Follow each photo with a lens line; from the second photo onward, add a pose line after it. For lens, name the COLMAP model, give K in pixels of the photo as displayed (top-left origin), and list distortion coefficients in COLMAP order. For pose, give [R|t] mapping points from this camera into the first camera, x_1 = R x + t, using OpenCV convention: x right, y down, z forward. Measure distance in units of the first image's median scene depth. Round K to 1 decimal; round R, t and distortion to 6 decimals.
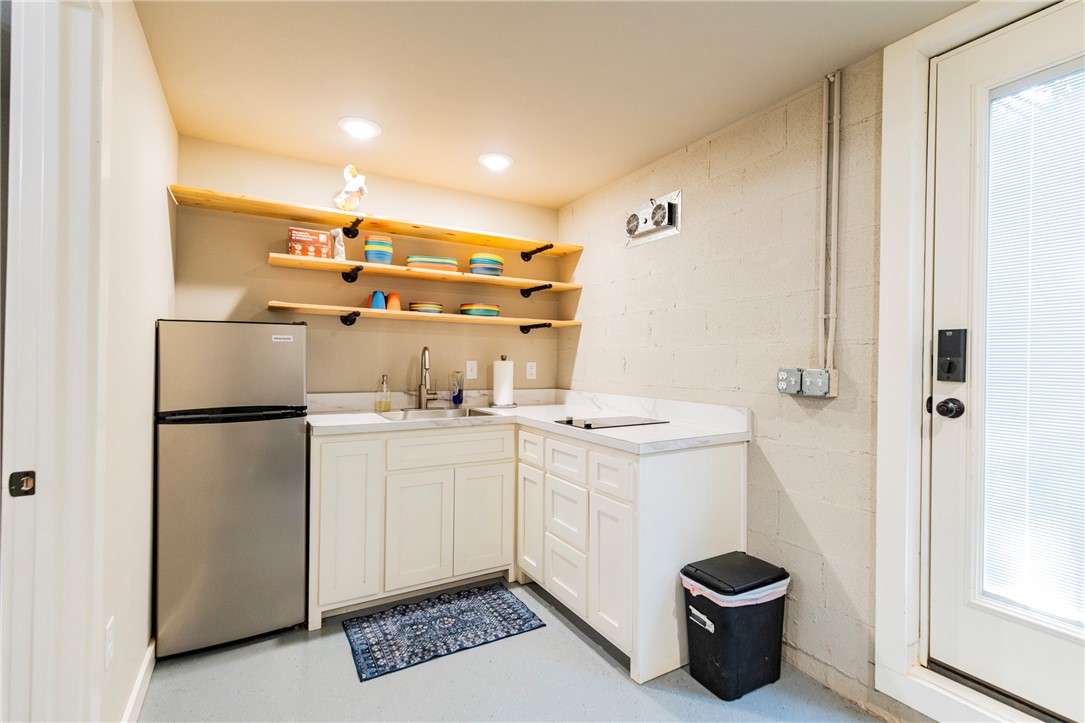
lens RADIAL K [[494.4, 0, 547.5], [0, 494.4, 360.2], [0, 0, 1]] dist [0.009503, -0.000630]
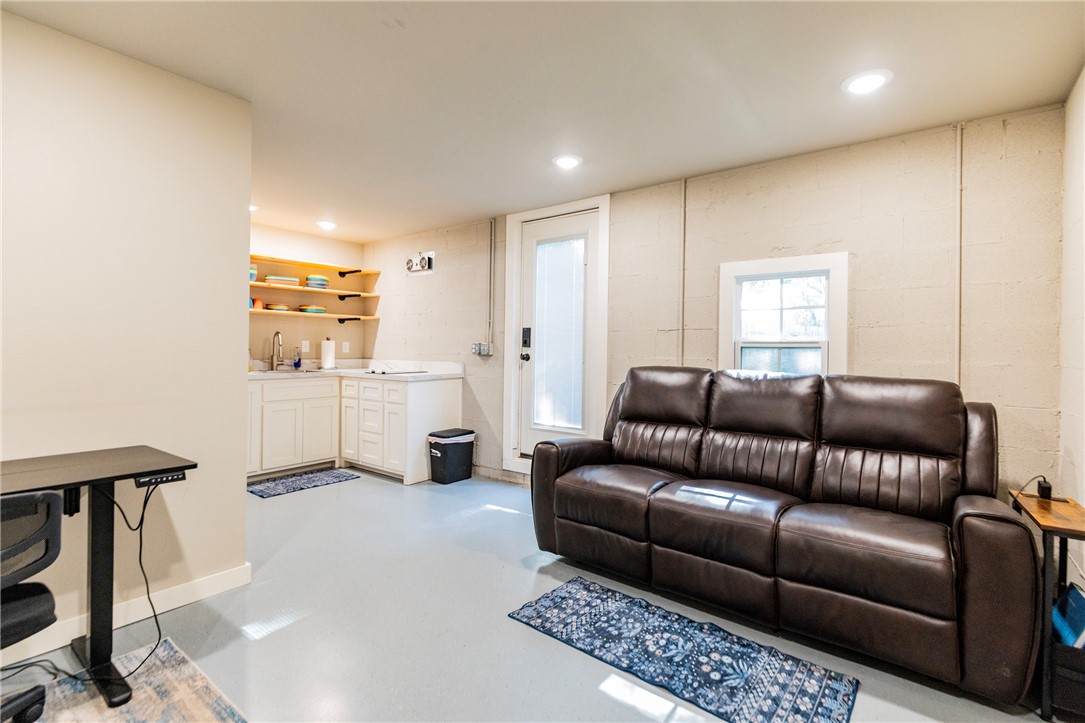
lens RADIAL K [[494.4, 0, 553.6], [0, 494.4, 349.7], [0, 0, 1]] dist [0.009503, -0.000630]
pose [[0.917723, -0.002778, 0.397211, -0.066933], [0.000374, 0.999981, 0.006130, 0.024623], [-0.397220, -0.005478, 0.917707, -0.915733]]
